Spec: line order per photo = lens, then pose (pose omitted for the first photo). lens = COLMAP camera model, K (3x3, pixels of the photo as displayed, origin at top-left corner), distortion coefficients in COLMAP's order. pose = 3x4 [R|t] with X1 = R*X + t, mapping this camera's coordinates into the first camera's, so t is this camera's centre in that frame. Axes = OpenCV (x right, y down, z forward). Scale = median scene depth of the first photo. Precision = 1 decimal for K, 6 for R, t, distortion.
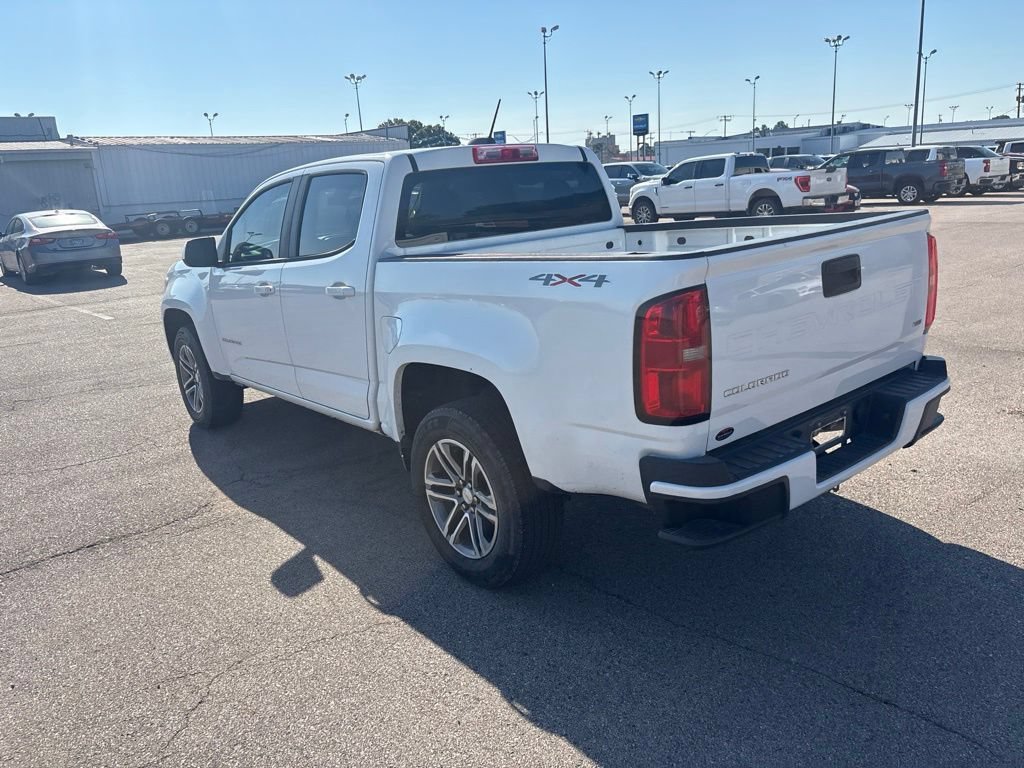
lens RADIAL K [[782.3, 0, 504.5], [0, 782.3, 358.7], [0, 0, 1]] dist [0.021274, -0.001187]
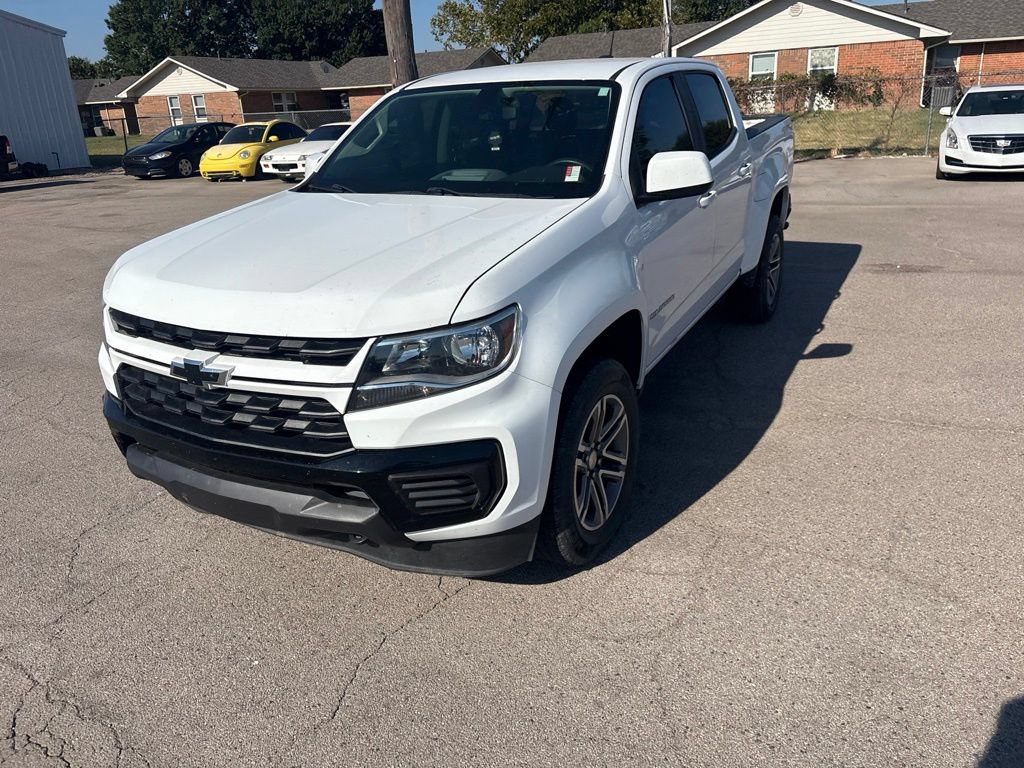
lens RADIAL K [[775.6, 0, 510.9], [0, 775.6, 368.2], [0, 0, 1]] dist [0.063233, -0.067987]
pose [[-0.388185, -0.224064, 0.893928, -1.184502], [0.275779, 0.897302, 0.344666, -0.316735], [-0.879351, 0.380321, -0.286527, 1.724757]]
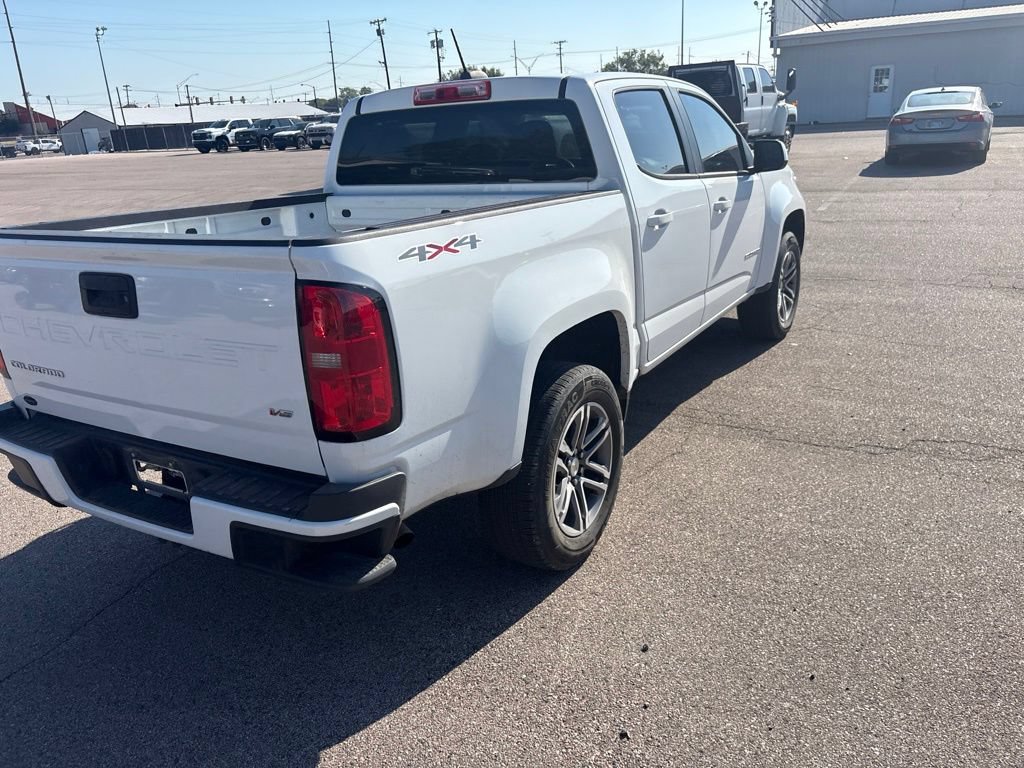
lens RADIAL K [[779.7, 0, 511.1], [0, 779.7, 370.1], [0, 0, 1]] dist [0.050132, -0.052358]
pose [[0.345105, 0.333327, -0.877380, 0.926348], [-0.171254, 0.941481, 0.290319, -0.240157], [0.922808, 0.050064, 0.381993, 0.753156]]
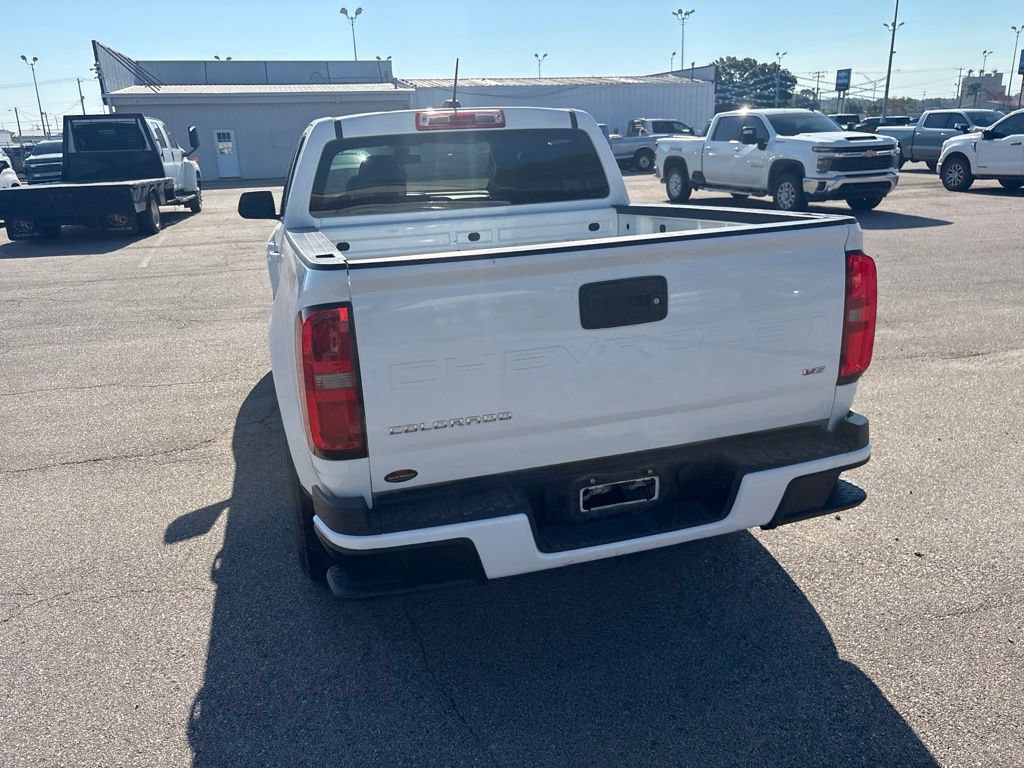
lens RADIAL K [[779.7, 0, 511.1], [0, 779.7, 370.1], [0, 0, 1]] dist [0.050132, -0.052358]
pose [[0.923991, 0.135654, -0.357546, 0.428751], [-0.105725, 0.989144, 0.102064, -0.074180], [0.367510, -0.056504, 0.928302, 0.161835]]
